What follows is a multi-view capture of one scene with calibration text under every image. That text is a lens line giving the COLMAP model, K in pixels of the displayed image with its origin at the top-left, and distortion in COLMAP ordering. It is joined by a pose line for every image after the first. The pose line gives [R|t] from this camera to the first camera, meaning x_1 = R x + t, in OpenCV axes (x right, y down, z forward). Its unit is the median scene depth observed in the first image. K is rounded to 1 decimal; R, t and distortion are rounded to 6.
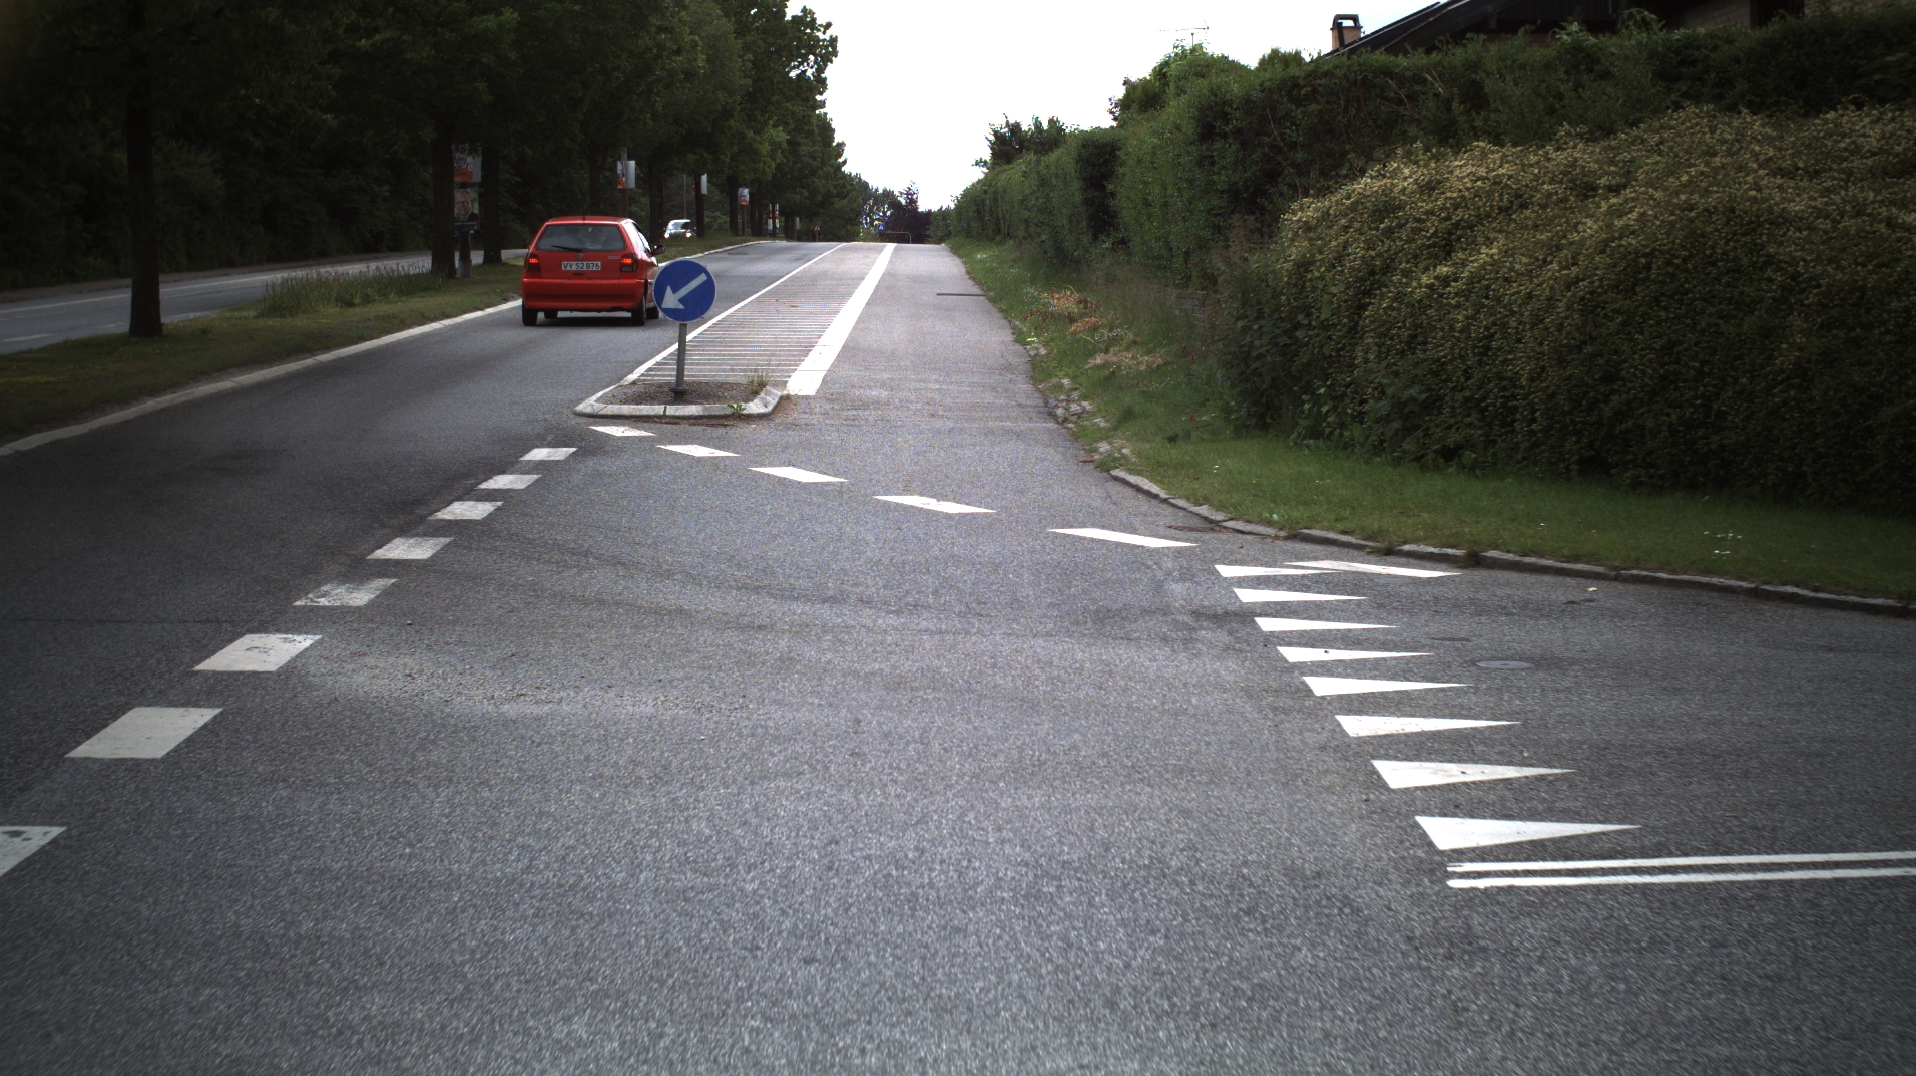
lens RADIAL K [[3504.8, 0, 958.0], [0, 3504.8, 538.0], [0, 0, 1]] dist [-0.280557, 0.298218]
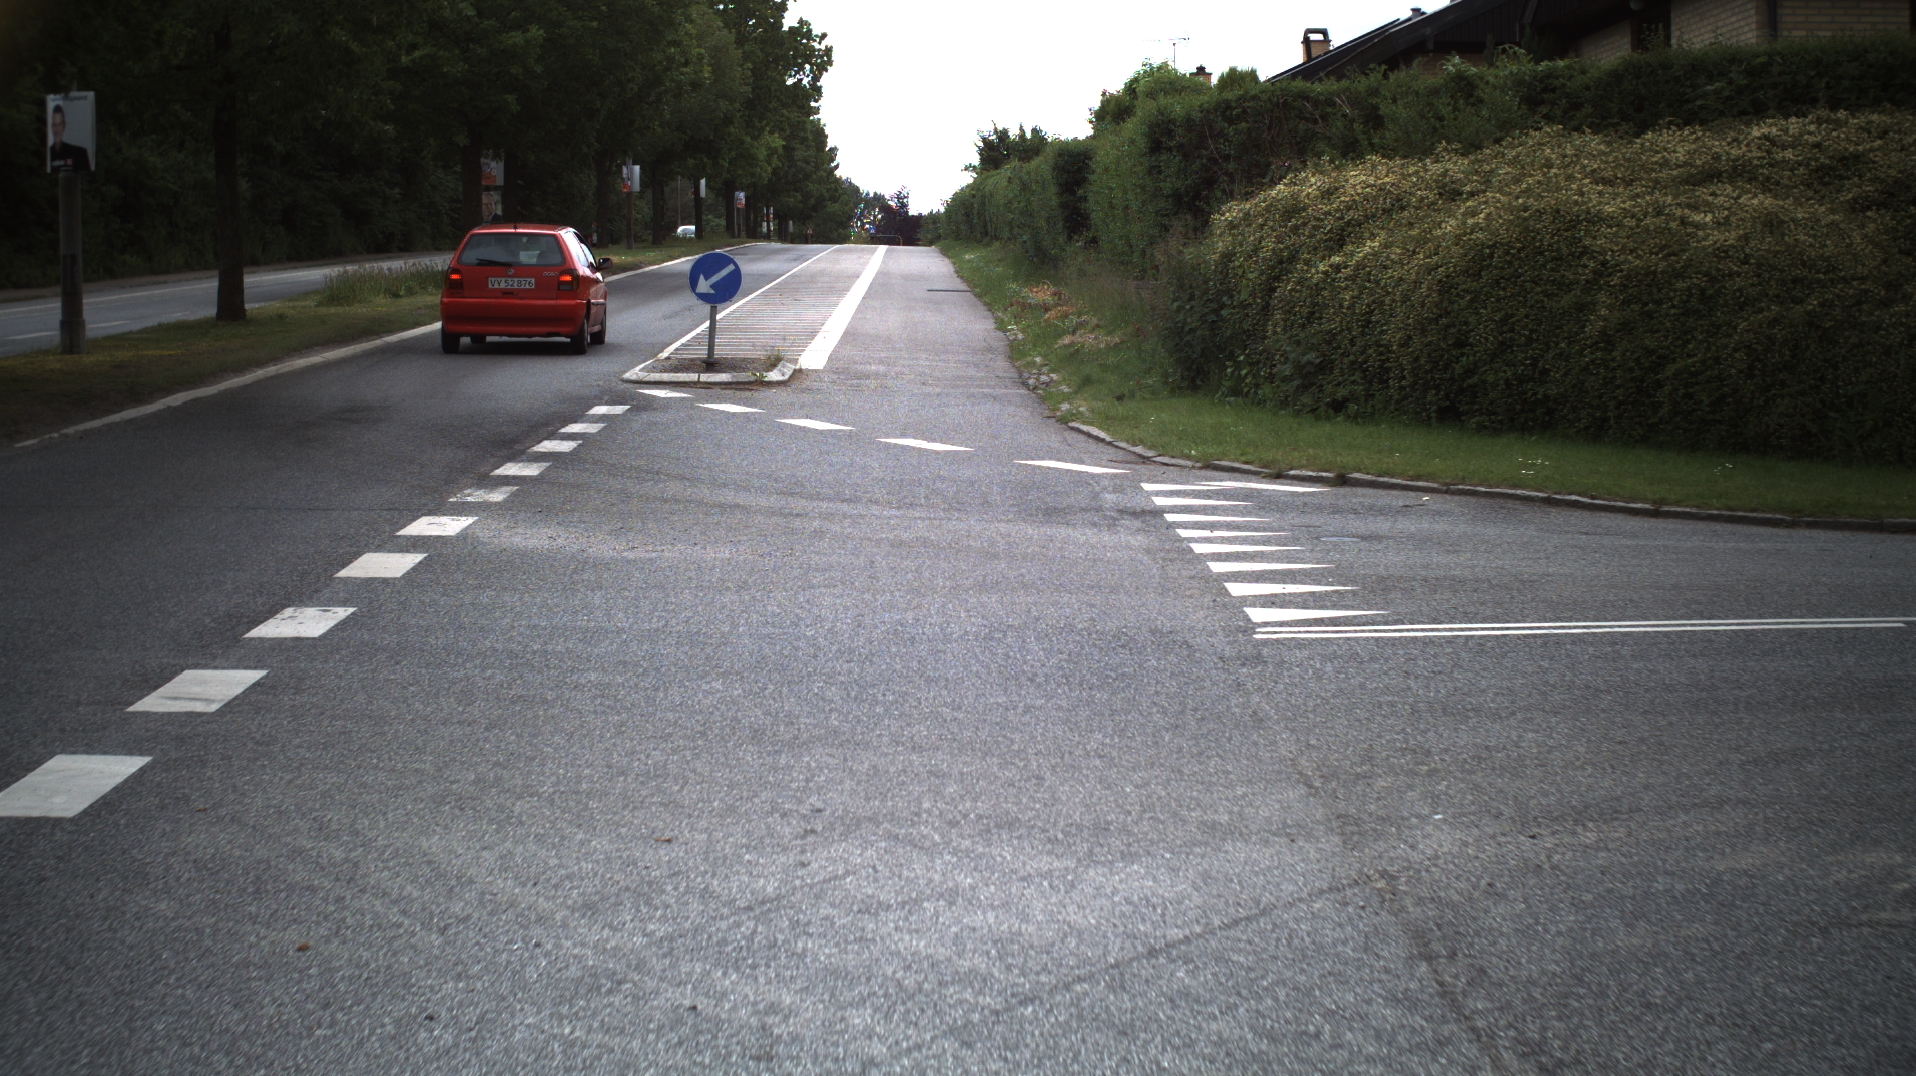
lens RADIAL K [[3504.8, 0, 958.0], [0, 3504.8, 538.0], [0, 0, 1]] dist [-0.280557, 0.298218]
pose [[0.999992, 0.002554, 0.003021, 0.000859], [-0.002550, 0.999996, -0.001161, 0.016767], [-0.003024, 0.001153, 0.999995, -0.168871]]
